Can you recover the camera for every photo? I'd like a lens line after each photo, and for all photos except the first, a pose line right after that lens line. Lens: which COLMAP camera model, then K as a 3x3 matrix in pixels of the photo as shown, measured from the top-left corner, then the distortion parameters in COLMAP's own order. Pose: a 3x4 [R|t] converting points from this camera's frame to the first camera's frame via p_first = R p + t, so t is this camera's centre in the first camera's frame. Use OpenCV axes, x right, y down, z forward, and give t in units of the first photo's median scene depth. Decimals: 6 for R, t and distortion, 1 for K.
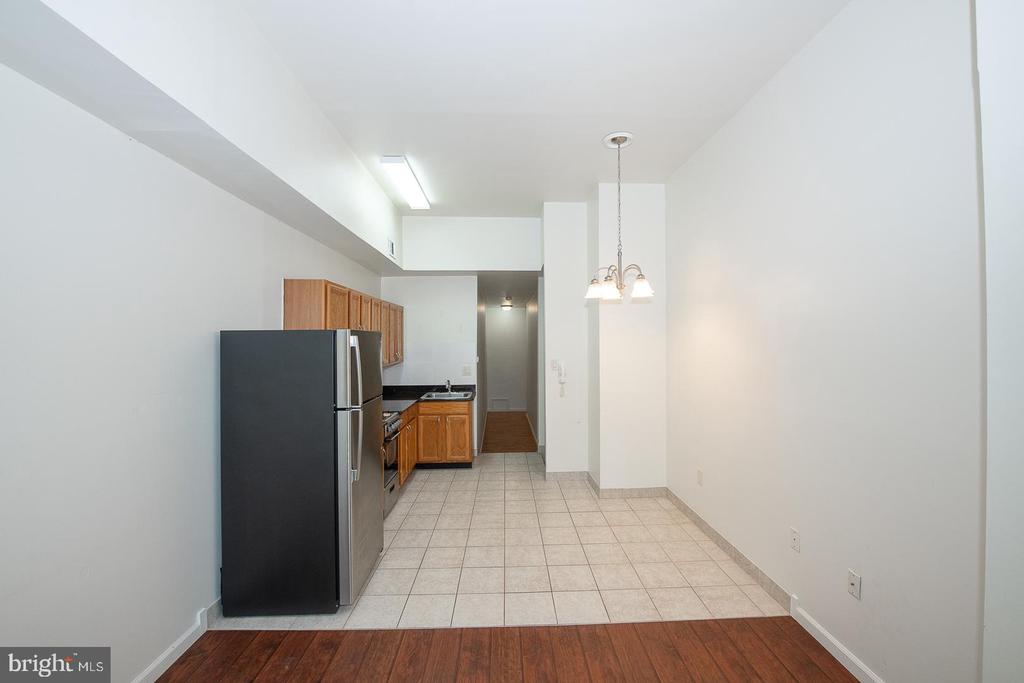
lens RADIAL K [[415.5, 0, 513.8], [0, 415.5, 340.3], [0, 0, 1]] dist [-0.000632, -0.000184]
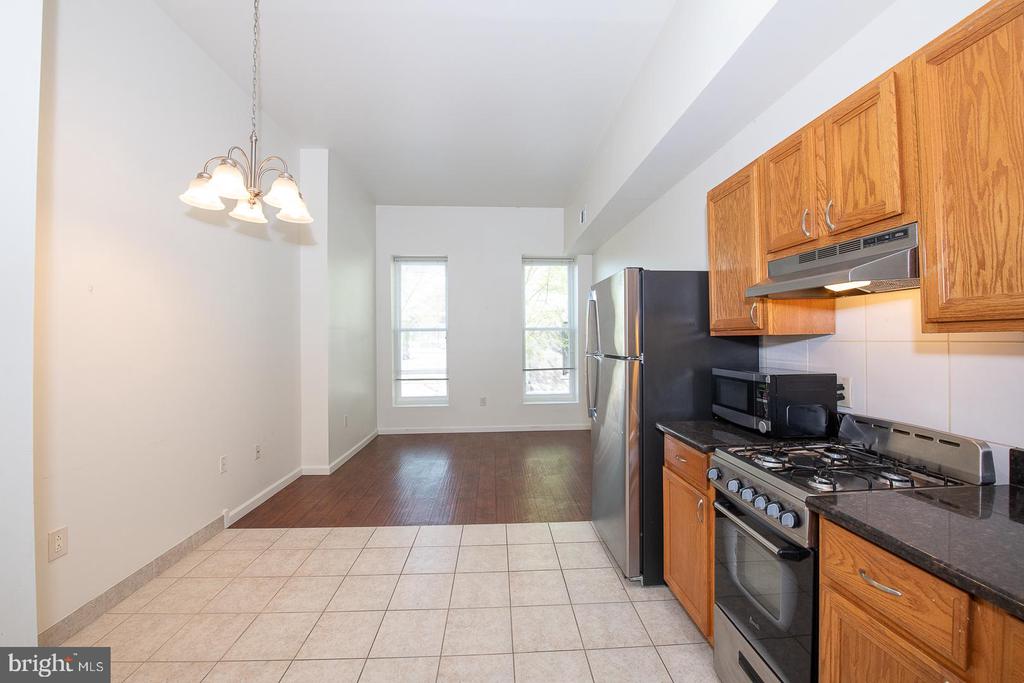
lens RADIAL K [[415.5, 0, 512.2], [0, 415.5, 338.6], [0, 0, 1]] dist [-0.000632, -0.000184]
pose [[-0.999733, 0.013916, -0.018442, -0.113978], [0.014025, 0.999885, -0.005843, 0.095153], [0.018359, -0.006100, -0.999813, 1.658278]]
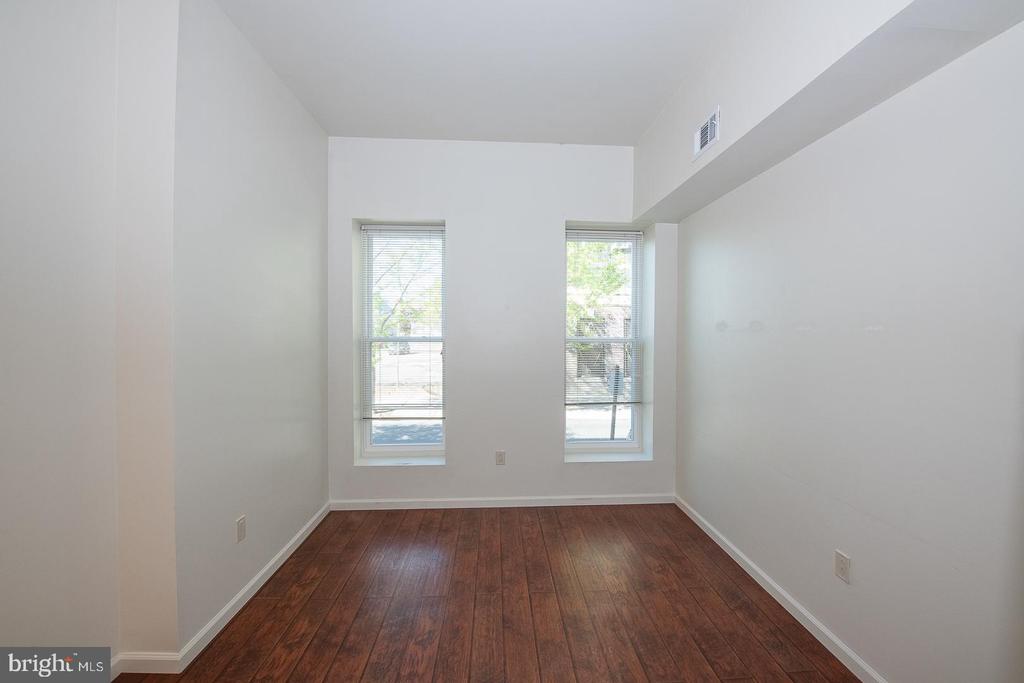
lens RADIAL K [[415.5, 0, 513.9], [0, 415.5, 335.8], [0, 0, 1]] dist [-0.000632, -0.000184]
pose [[-0.999669, 0.005635, -0.025112, -0.070903], [0.005698, 0.999981, -0.002438, 0.061772], [0.025098, -0.002580, -0.999682, 1.316050]]
